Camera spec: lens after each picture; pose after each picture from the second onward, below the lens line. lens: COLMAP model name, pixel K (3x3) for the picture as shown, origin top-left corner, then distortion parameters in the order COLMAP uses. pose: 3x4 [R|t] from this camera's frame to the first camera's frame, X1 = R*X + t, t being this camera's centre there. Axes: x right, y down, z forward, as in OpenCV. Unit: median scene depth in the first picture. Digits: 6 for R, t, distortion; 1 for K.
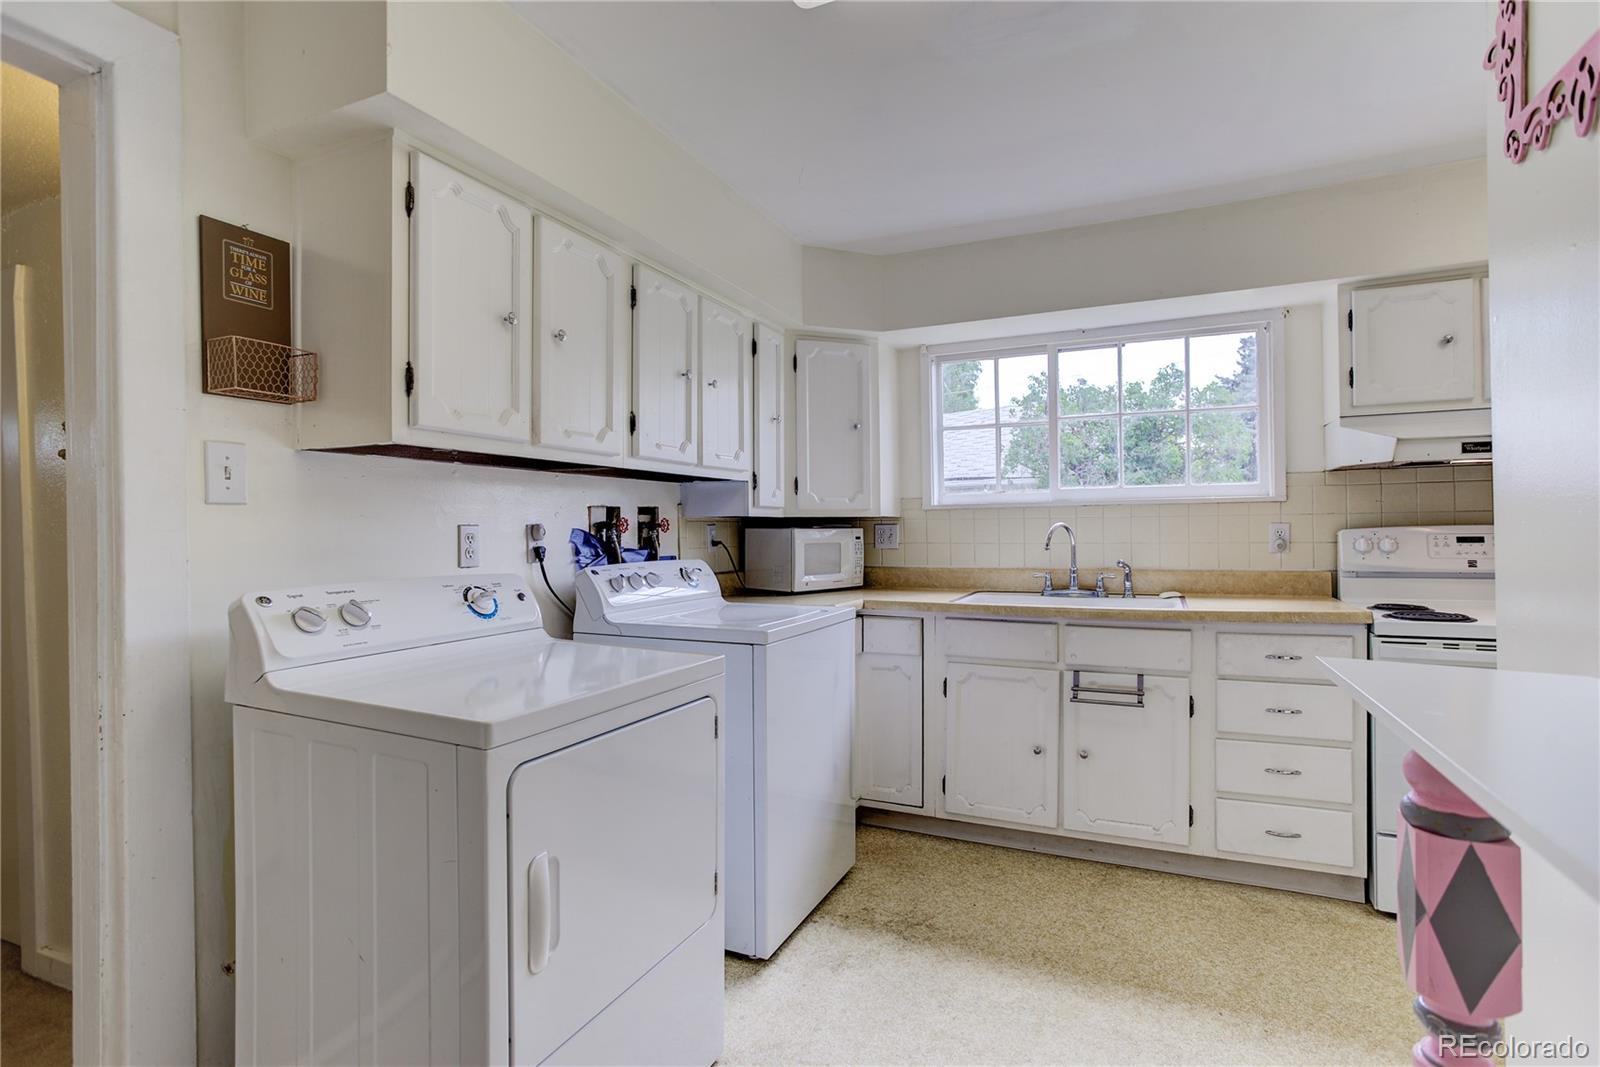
lens RADIAL K [[788.5, 0, 799.7], [0, 788.5, 529.7], [0, 0, 1]] dist [-0.053742, 0.035236]
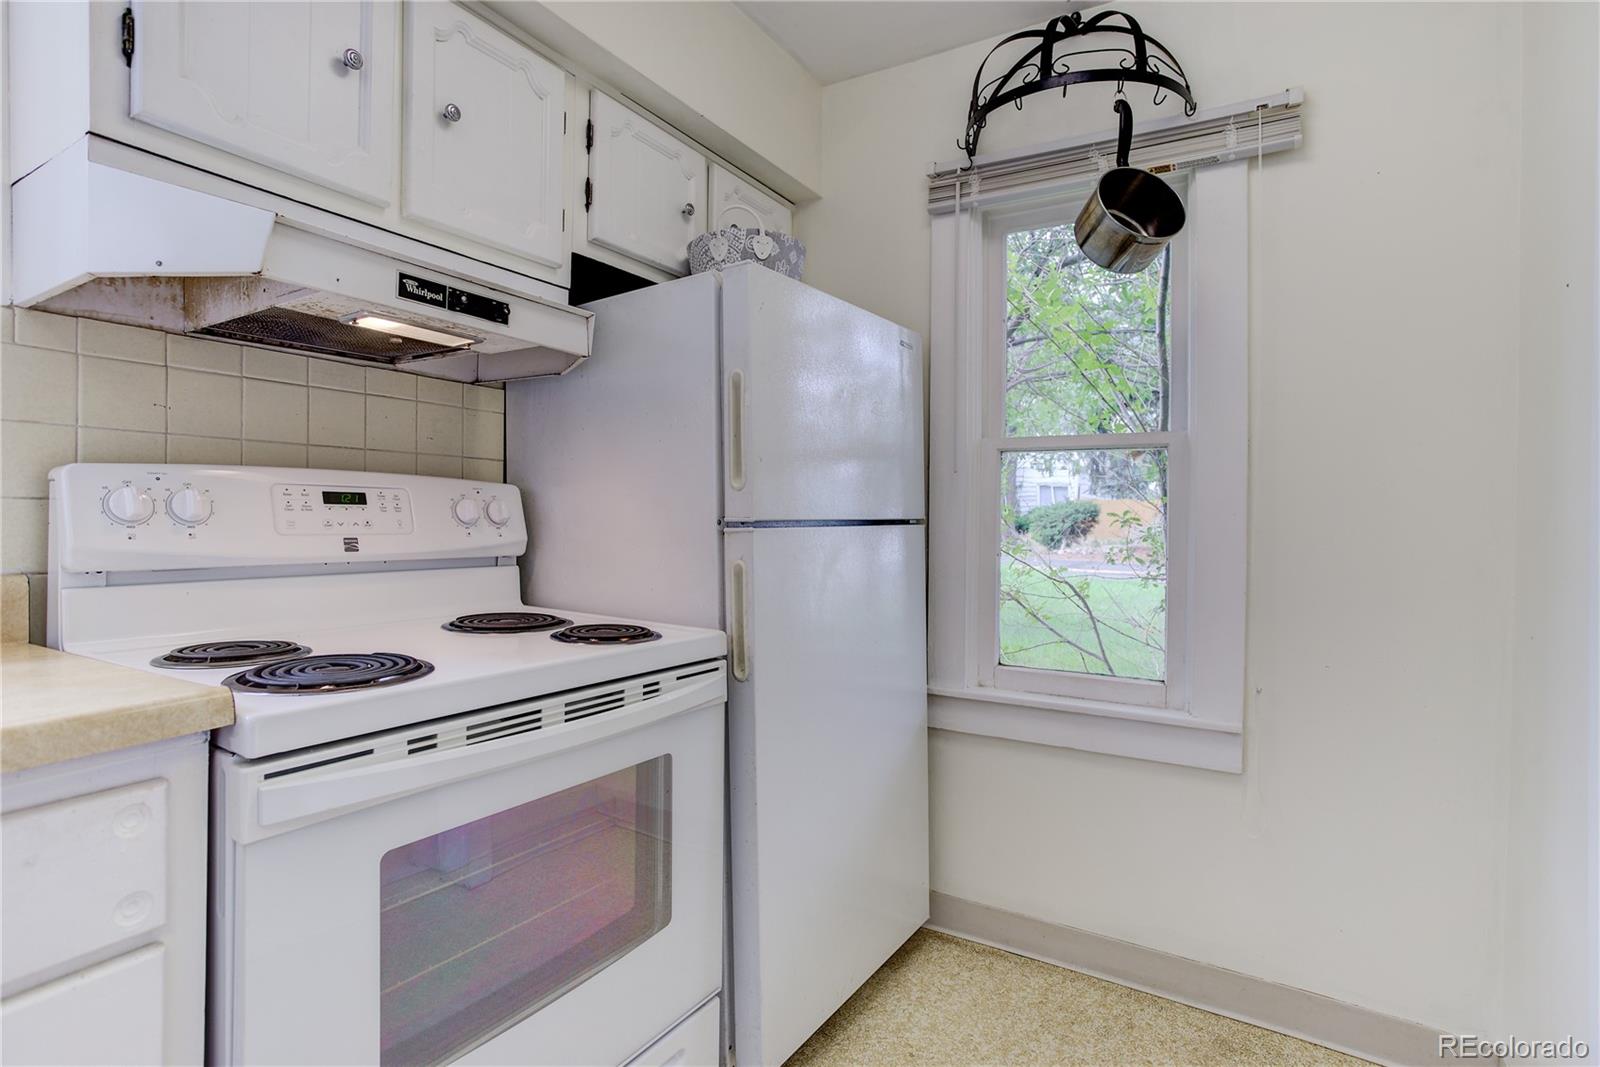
lens RADIAL K [[790.0, 0, 803.3], [0, 790.0, 513.3], [0, 0, 1]] dist [-0.054162, 0.033439]
pose [[0.117278, 0.024410, 0.992799, 0.355583], [-0.004991, 0.999700, -0.023990, 0.030828], [-0.993087, -0.002141, 0.117365, 0.579065]]
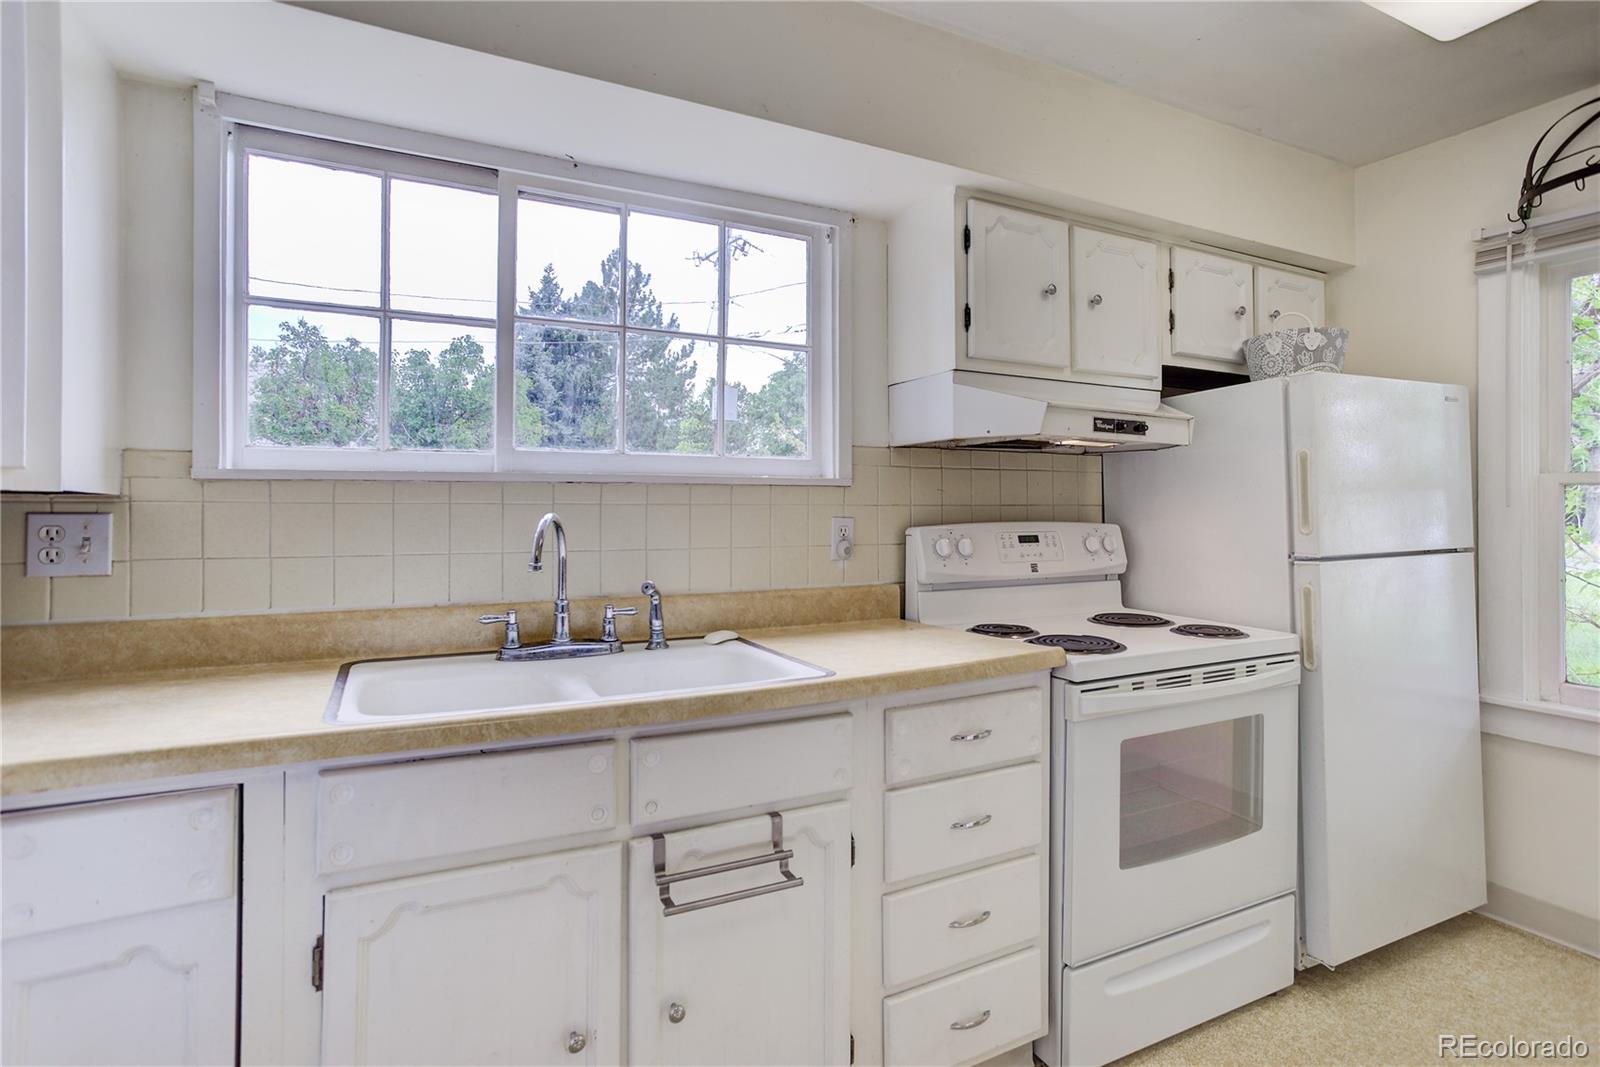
lens RADIAL K [[800.5, 0, 811.0], [0, 800.5, 507.4], [0, 0, 1]] dist [-0.047991, 0.031901]
pose [[0.612883, 0.017334, 0.789983, 0.034693], [-0.002669, 0.999799, -0.019867, -0.003397], [-0.790169, 0.010068, 0.612806, 0.595464]]
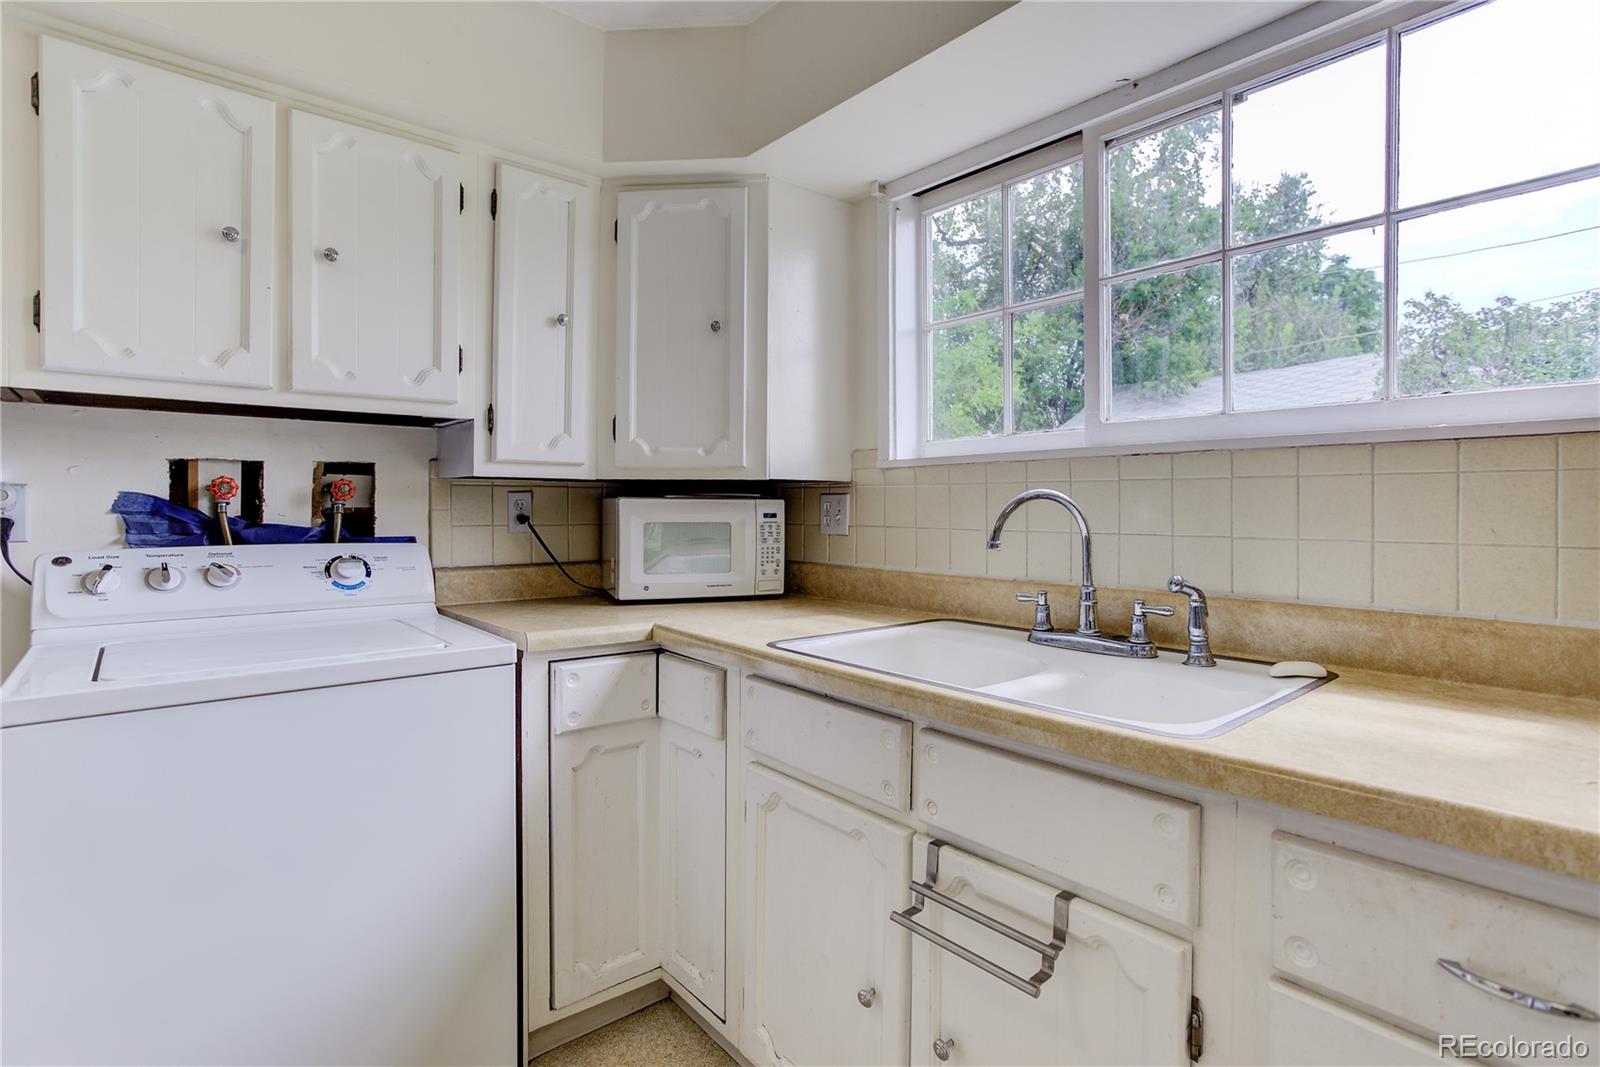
lens RADIAL K [[790.0, 0, 803.3], [0, 790.0, 513.3], [0, 0, 1]] dist [-0.054162, 0.033439]
pose [[0.908453, 0.016630, -0.417655, 0.426982], [-0.012342, 0.999840, 0.012965, 0.000613], [0.417804, -0.006623, 0.908513, 0.551089]]
